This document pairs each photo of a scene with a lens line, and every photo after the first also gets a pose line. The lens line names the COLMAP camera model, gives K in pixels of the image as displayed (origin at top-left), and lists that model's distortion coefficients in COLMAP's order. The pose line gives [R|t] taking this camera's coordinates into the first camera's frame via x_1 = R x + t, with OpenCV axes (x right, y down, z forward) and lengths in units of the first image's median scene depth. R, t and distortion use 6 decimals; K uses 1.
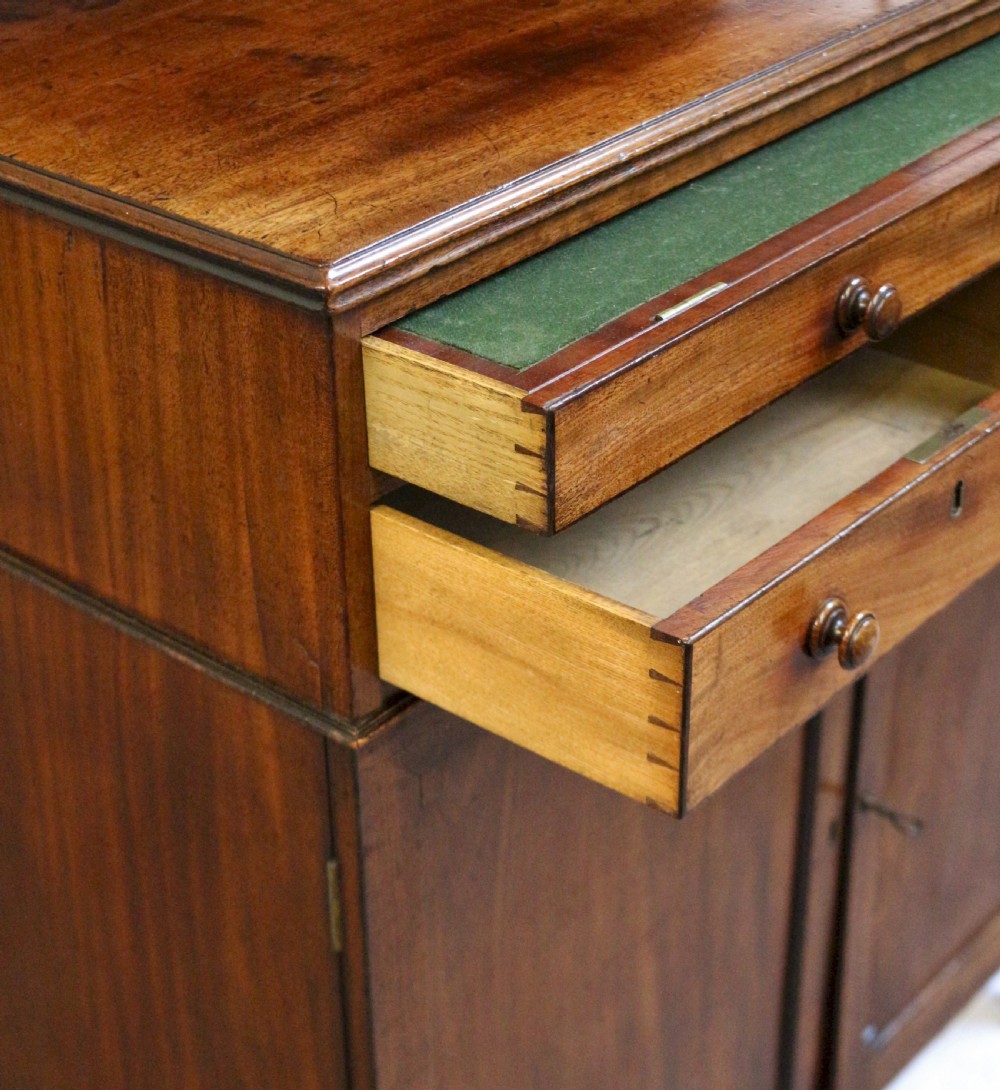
lens RADIAL K [[2230.9, 0, 524.1], [0, 2230.9, 612.8], [0, 0, 1]] dist [-0.036531, 0.092703]
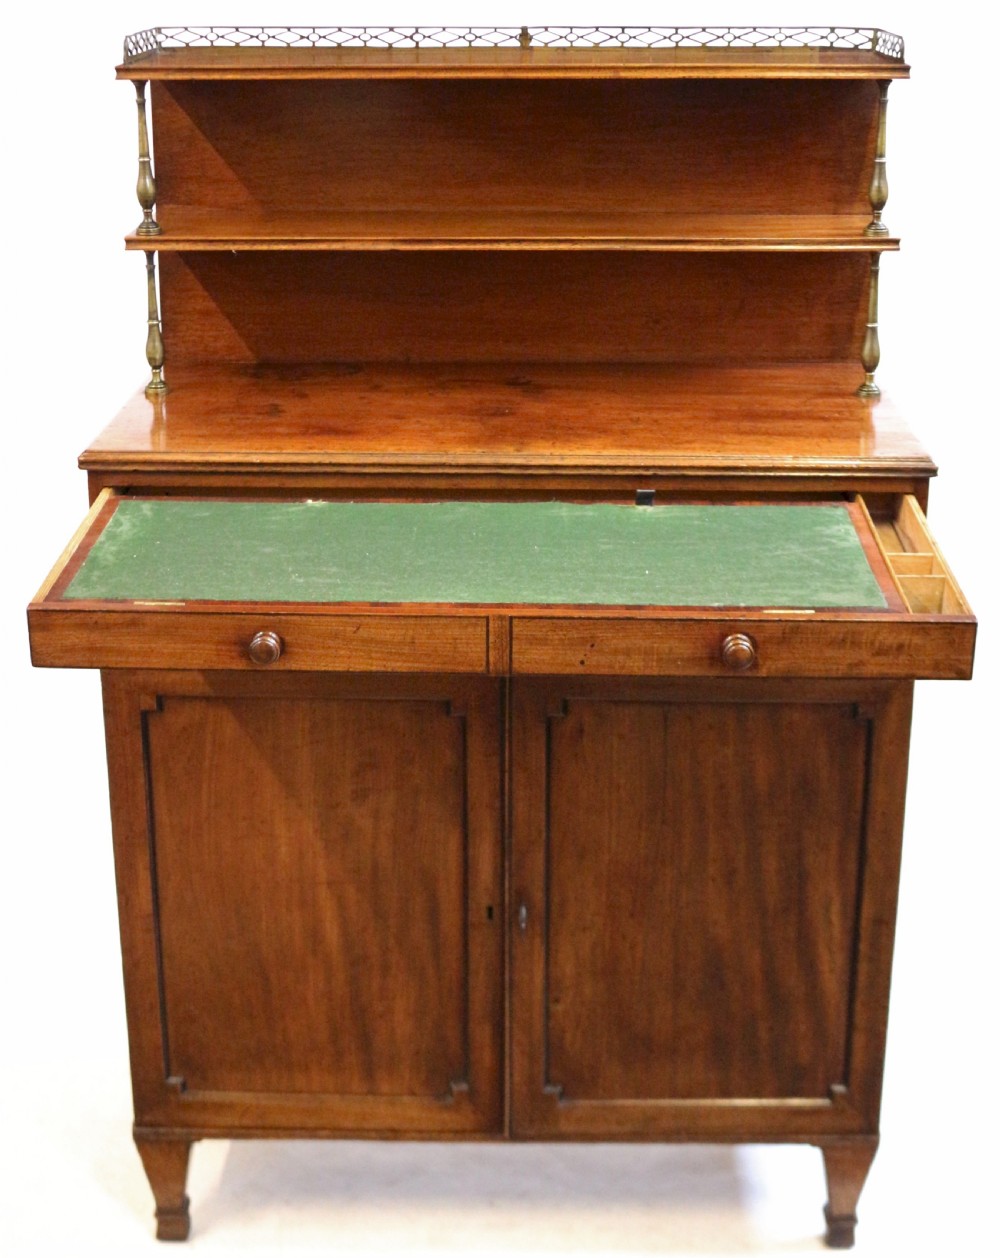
lens RADIAL K [[2011.8, 0, 500.0], [0, 2011.8, 629.0], [0, 0, 1]] dist [-0.104370, 0.130153]
pose [[0.628927, 0.274420, -0.727423, 1.774850], [-0.419063, 0.907739, -0.019876, -0.109794], [0.654857, 0.317337, 0.685901, -0.213548]]
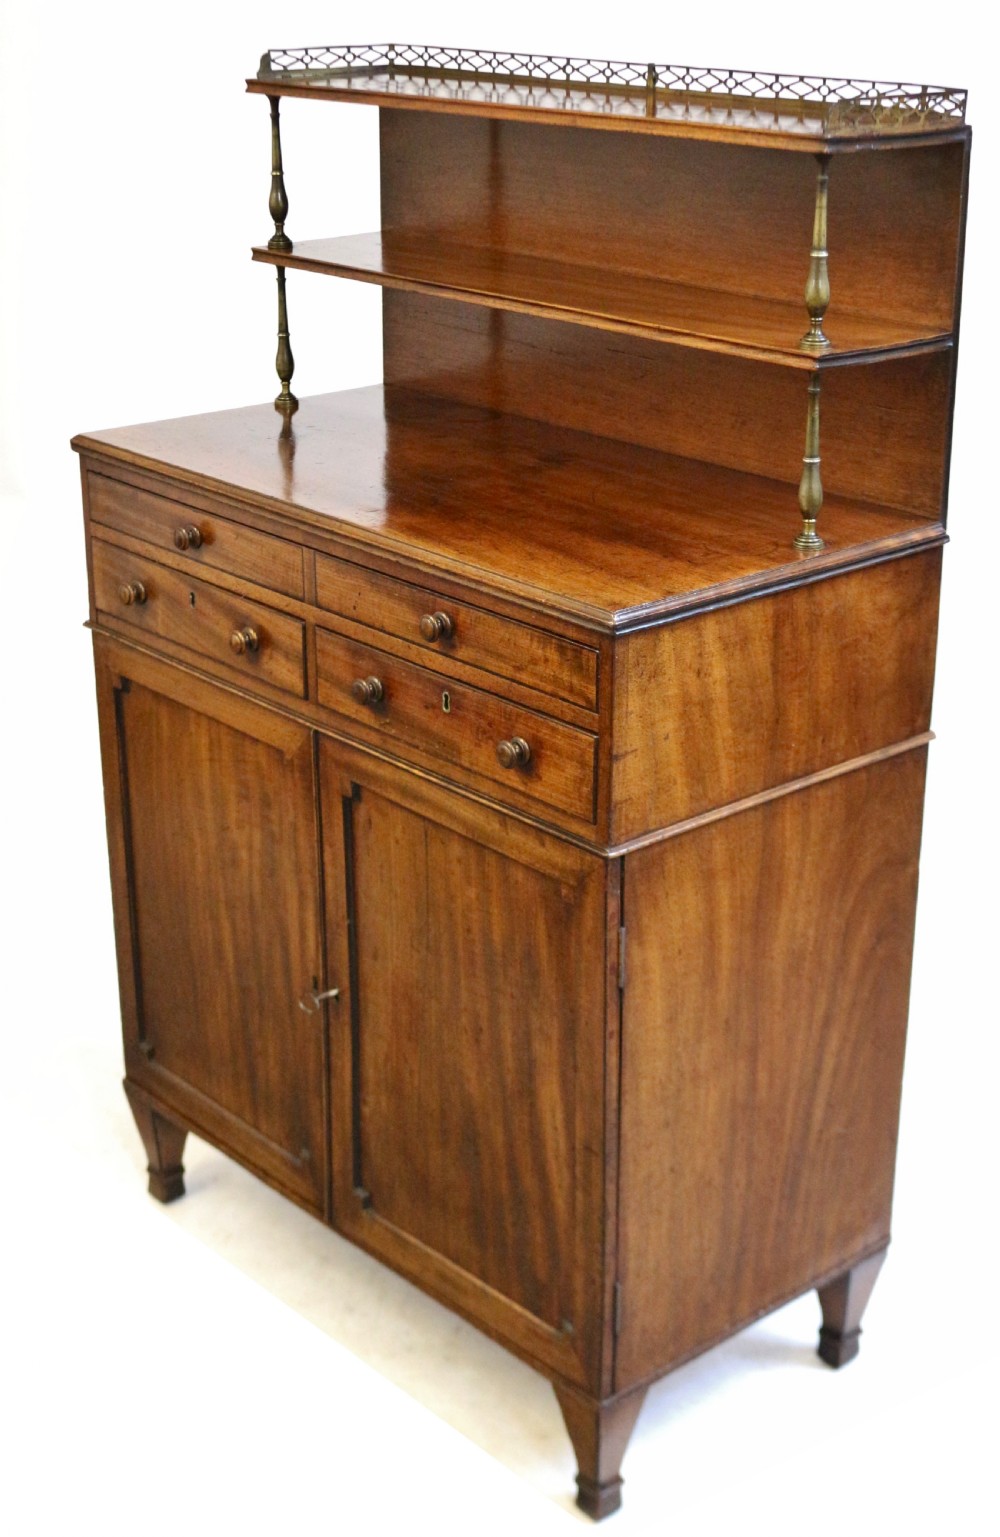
lens RADIAL K [[2217.9, 0, 521.4], [0, 2217.9, 803.6], [0, 0, 1]] dist [-0.056796, 0.003631]
pose [[-0.146291, 0.386938, -0.910427, 2.298659], [-0.526326, 0.748810, 0.402822, -1.101999], [0.837604, 0.538110, 0.094112, 1.297108]]
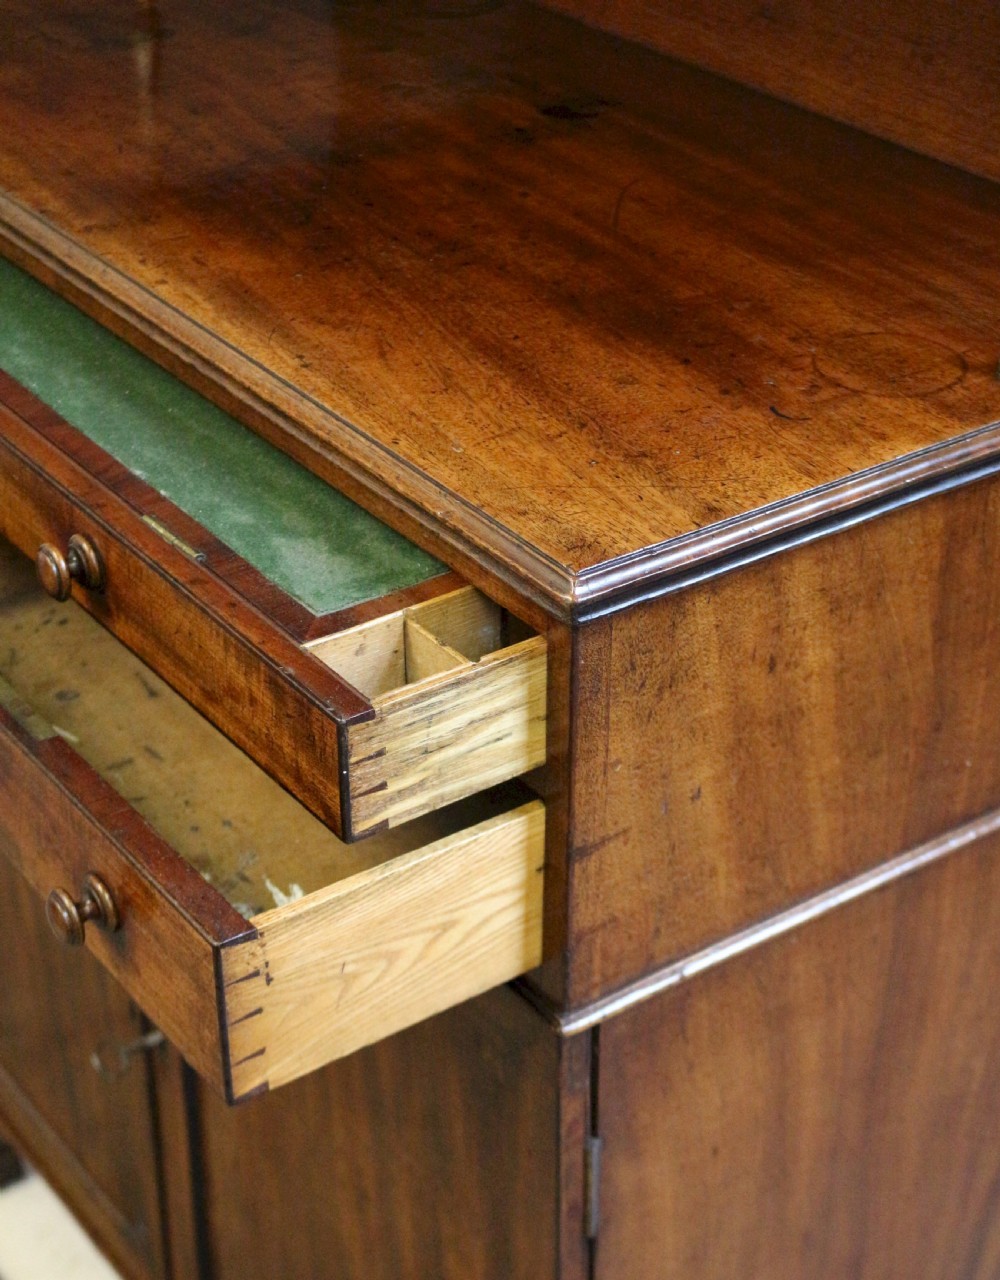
lens RADIAL K [[2304.4, 0, 502.2], [0, 2304.4, 769.3], [0, 0, 1]] dist [-0.037527, 0.042523]
pose [[-0.243855, 0.552802, -0.796834, 1.247459], [-0.513855, 0.623175, 0.589581, -0.962076], [0.822489, 0.553229, 0.132095, 1.355624]]
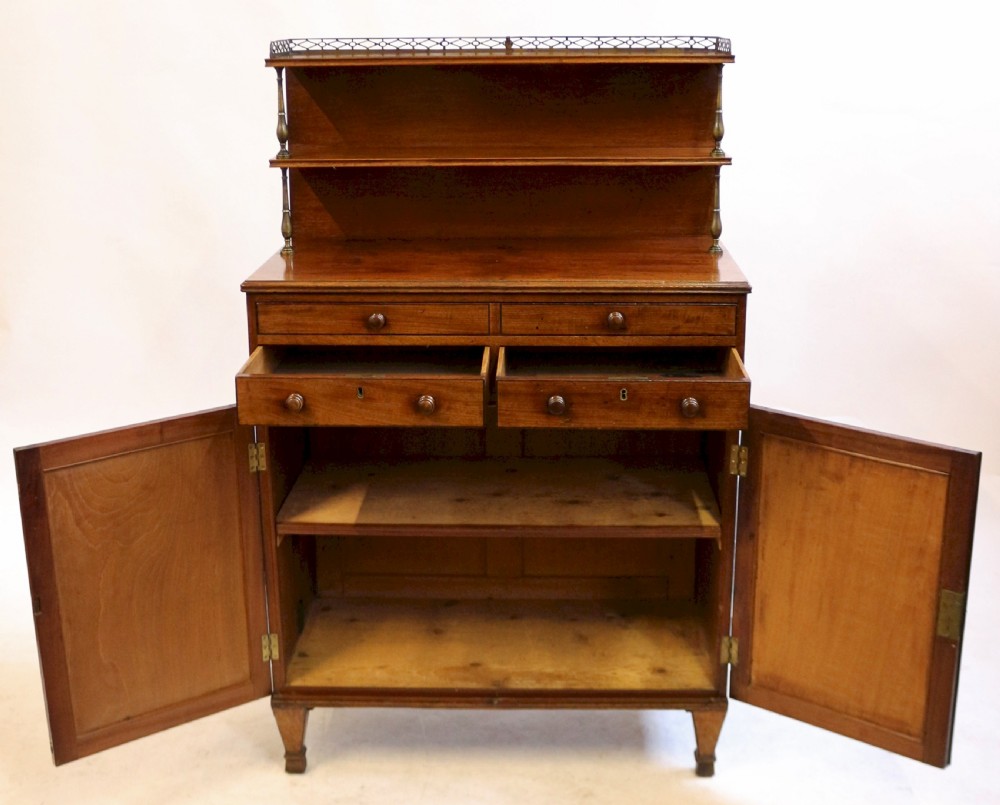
lens RADIAL K [[1365.5, 0, 512.2], [0, 1365.5, 415.0], [0, 0, 1]] dist [-0.152190, 0.005498]
pose [[0.625112, 0.236113, -0.743966, 2.057178], [-0.416255, 0.907142, -0.061855, 0.028407], [0.660278, 0.348346, 0.665348, -0.317567]]
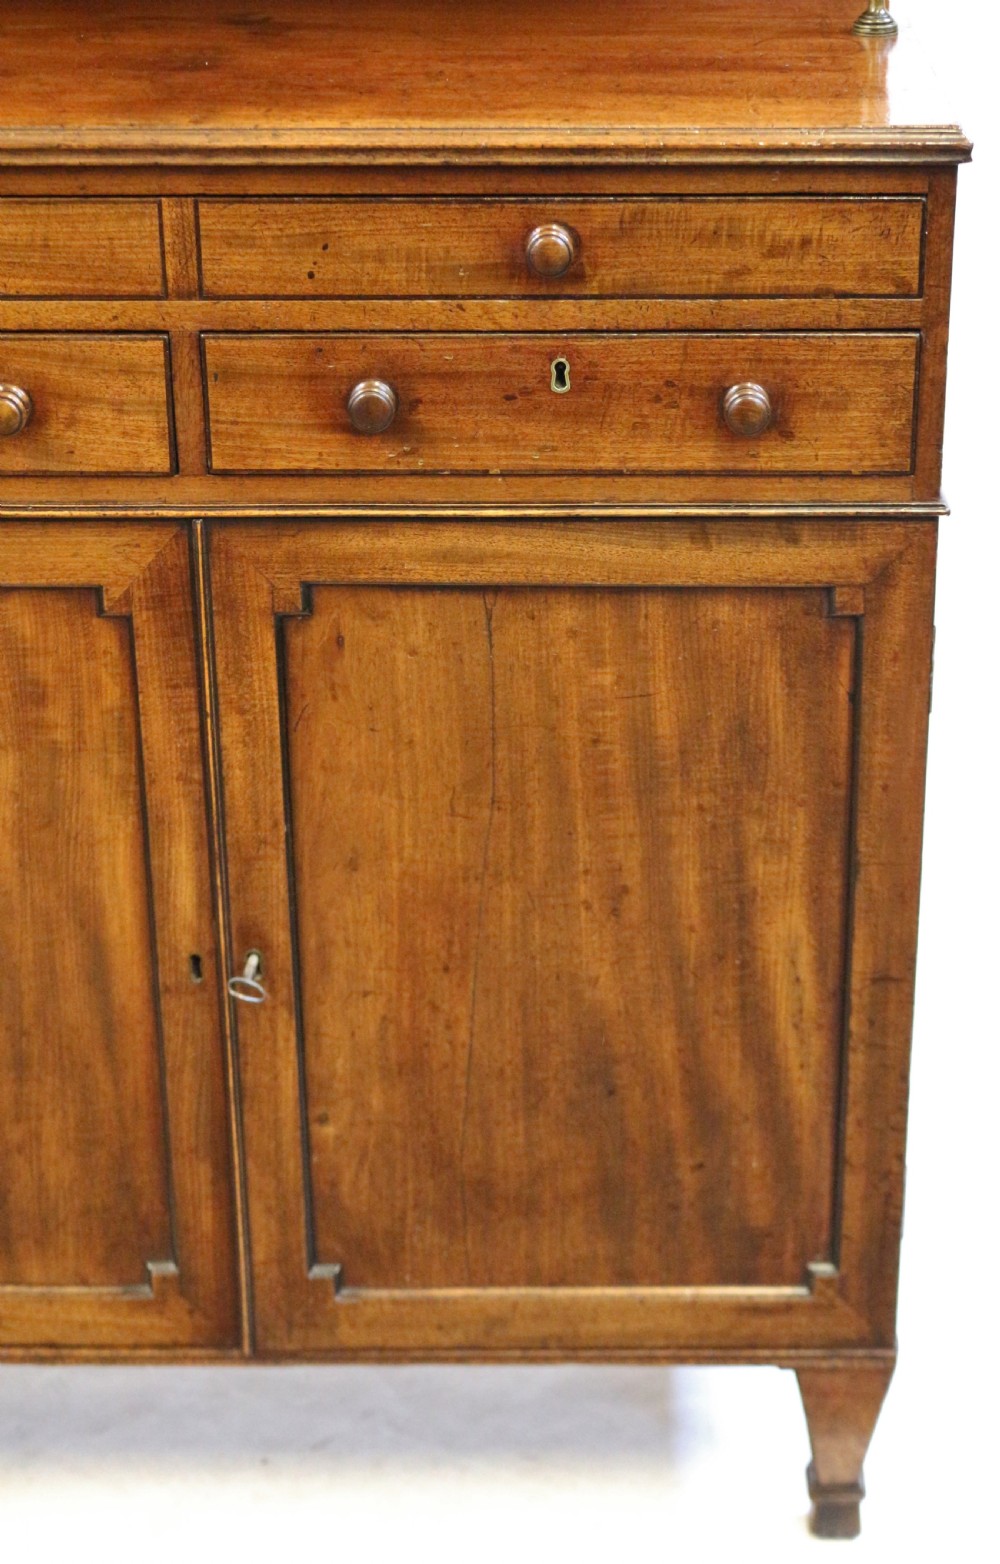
lens RADIAL K [[2961.8, 0, 538.4], [0, 2961.8, 835.2], [0, 0, 1]] dist [-0.009157, 0.149636]
pose [[0.632807, 0.337841, -0.696720, 1.636592], [-0.411461, 0.908958, 0.067040, -0.153503], [0.655938, 0.244250, 0.714204, 0.207324]]
